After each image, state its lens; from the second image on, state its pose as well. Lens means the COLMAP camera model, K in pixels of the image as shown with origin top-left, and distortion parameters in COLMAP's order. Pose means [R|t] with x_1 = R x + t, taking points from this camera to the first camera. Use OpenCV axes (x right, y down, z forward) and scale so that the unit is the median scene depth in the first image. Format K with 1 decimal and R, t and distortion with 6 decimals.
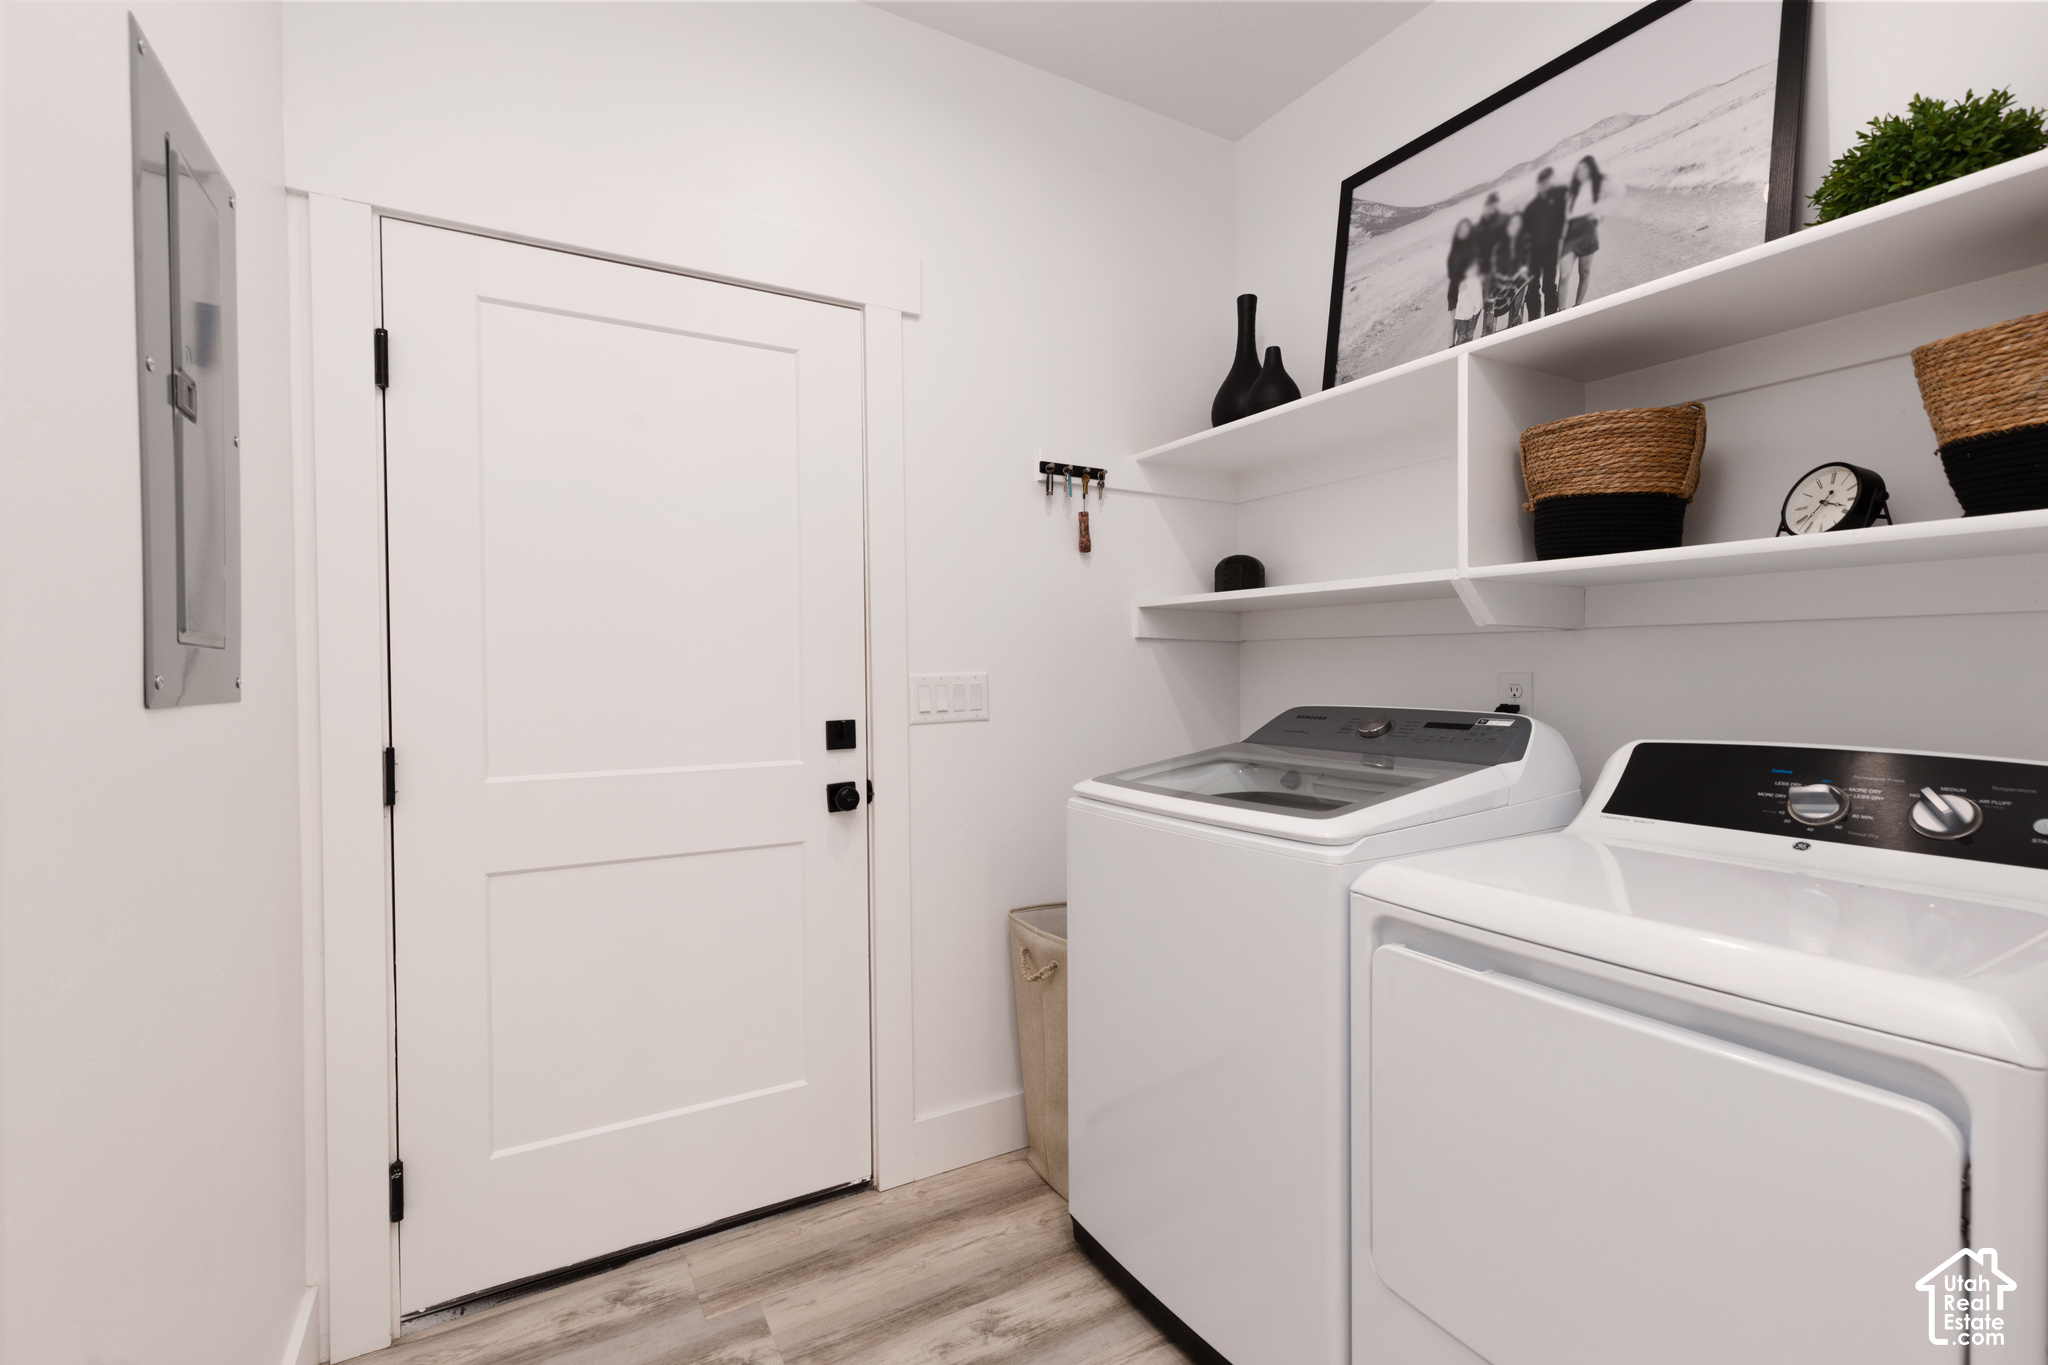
lens RADIAL K [[948.9, 0, 1023.4], [0, 948.9, 675.8], [0, 0, 1]] dist [0.004319, 0.000442]
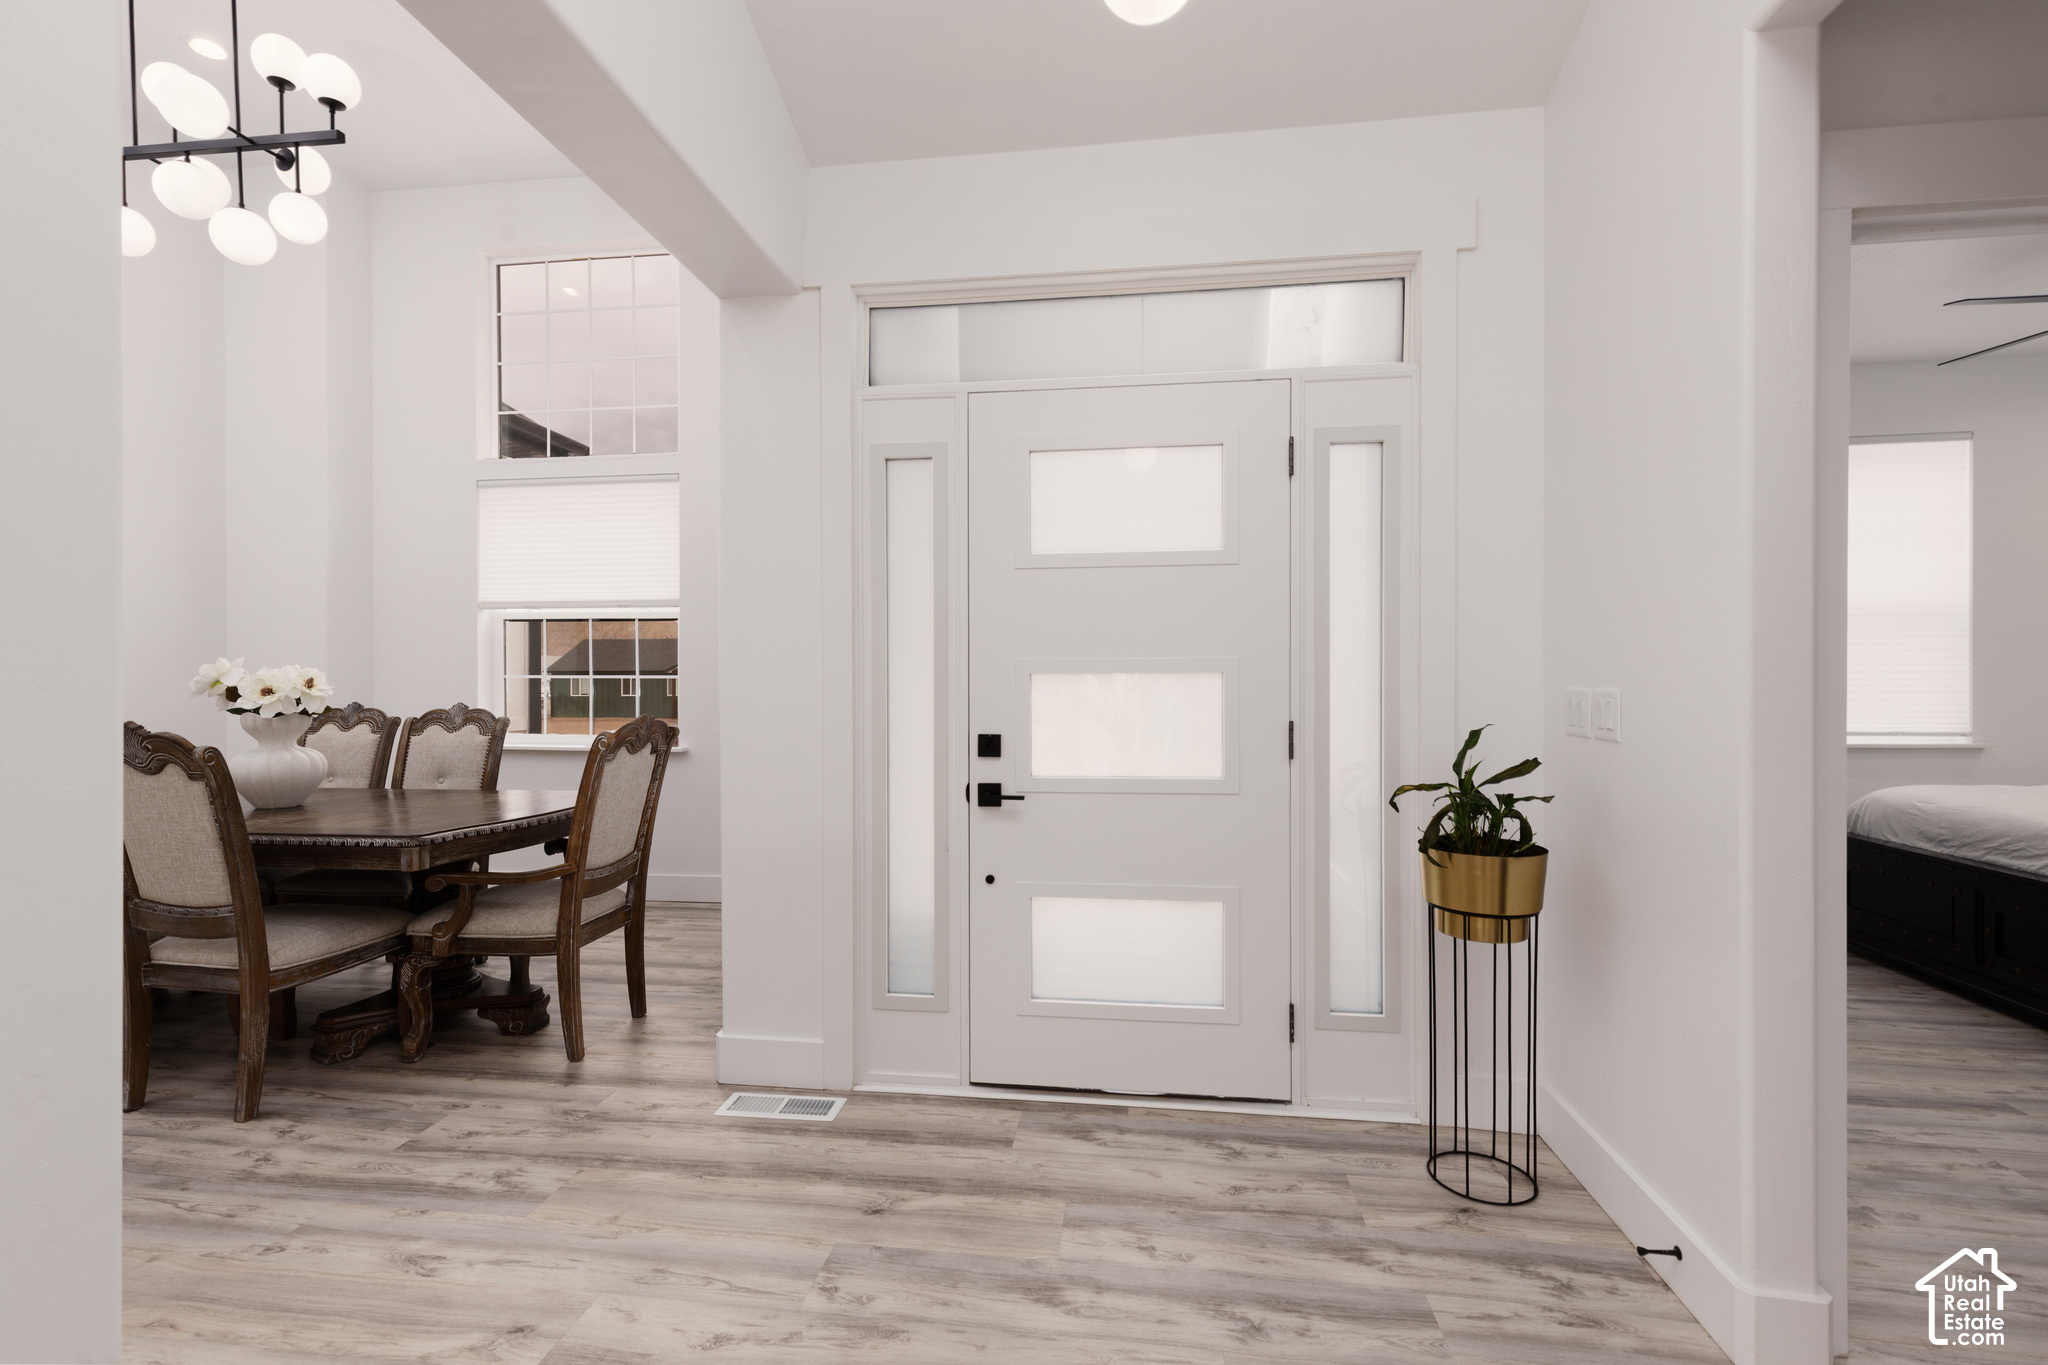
lens RADIAL K [[948.9, 0, 1040.9], [0, 948.9, 688.0], [0, 0, 1]] dist [0.004319, 0.000442]
pose [[0.792772, 0.011984, -0.609401, 0.632859], [-0.009613, 0.999928, 0.007159, -0.024260], [0.609443, 0.000182, 0.792830, 0.038175]]
